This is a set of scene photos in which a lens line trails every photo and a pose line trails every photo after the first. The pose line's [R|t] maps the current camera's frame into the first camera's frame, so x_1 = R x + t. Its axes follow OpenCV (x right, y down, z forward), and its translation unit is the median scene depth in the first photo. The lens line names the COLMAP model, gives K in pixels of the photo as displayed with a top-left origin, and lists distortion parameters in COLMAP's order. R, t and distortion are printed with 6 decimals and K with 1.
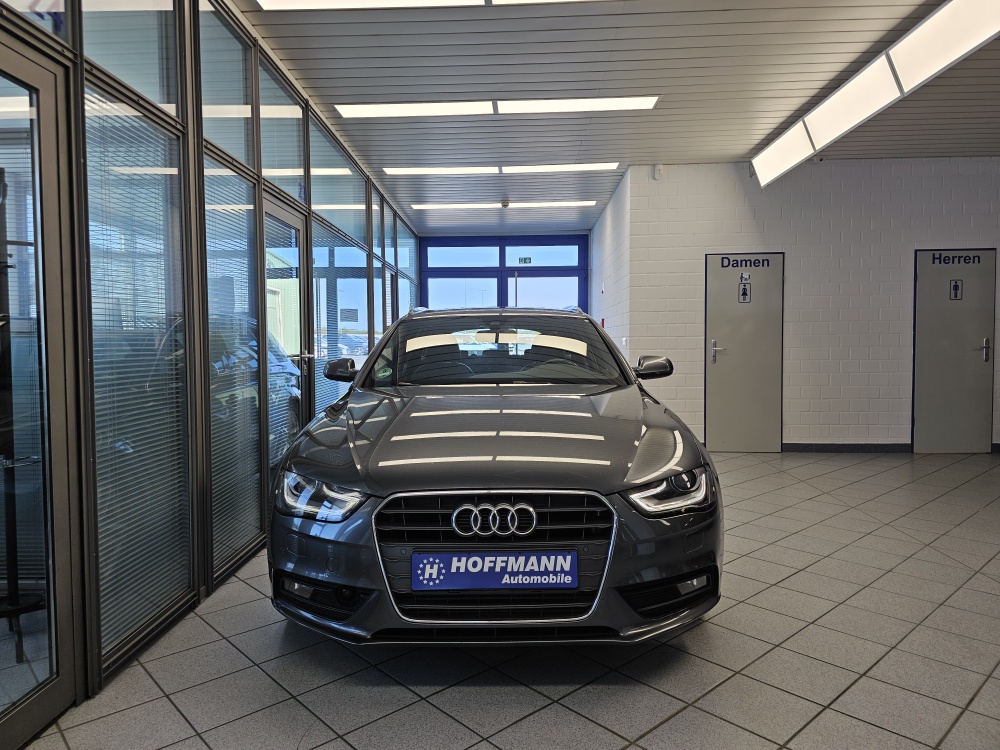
lens RADIAL K [[673.9, 0, 482.8], [0, 673.9, 377.4], [0, 0, 1]] dist [0.044221, -0.049401]
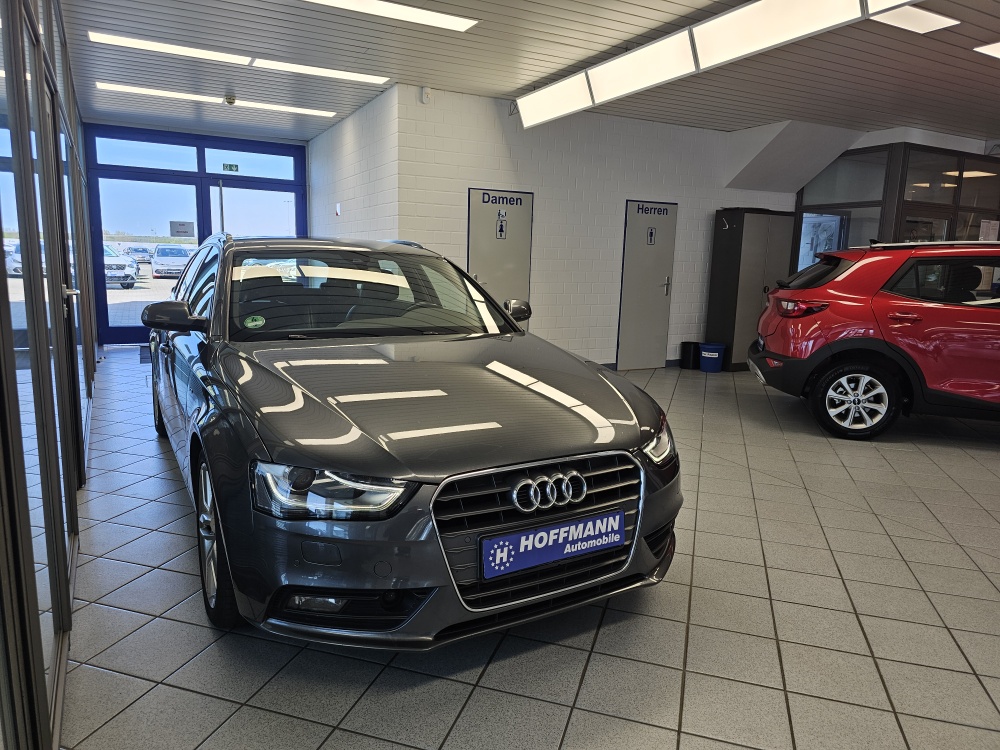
lens RADIAL K [[673.9, 0, 495.5], [0, 673.9, 385.7], [0, 0, 1]] dist [0.044221, -0.049401]
pose [[0.857414, -0.062496, 0.510819, -0.260050], [-0.006638, 0.991173, 0.132406, -0.031818], [-0.514585, -0.116918, 0.849431, 0.117626]]
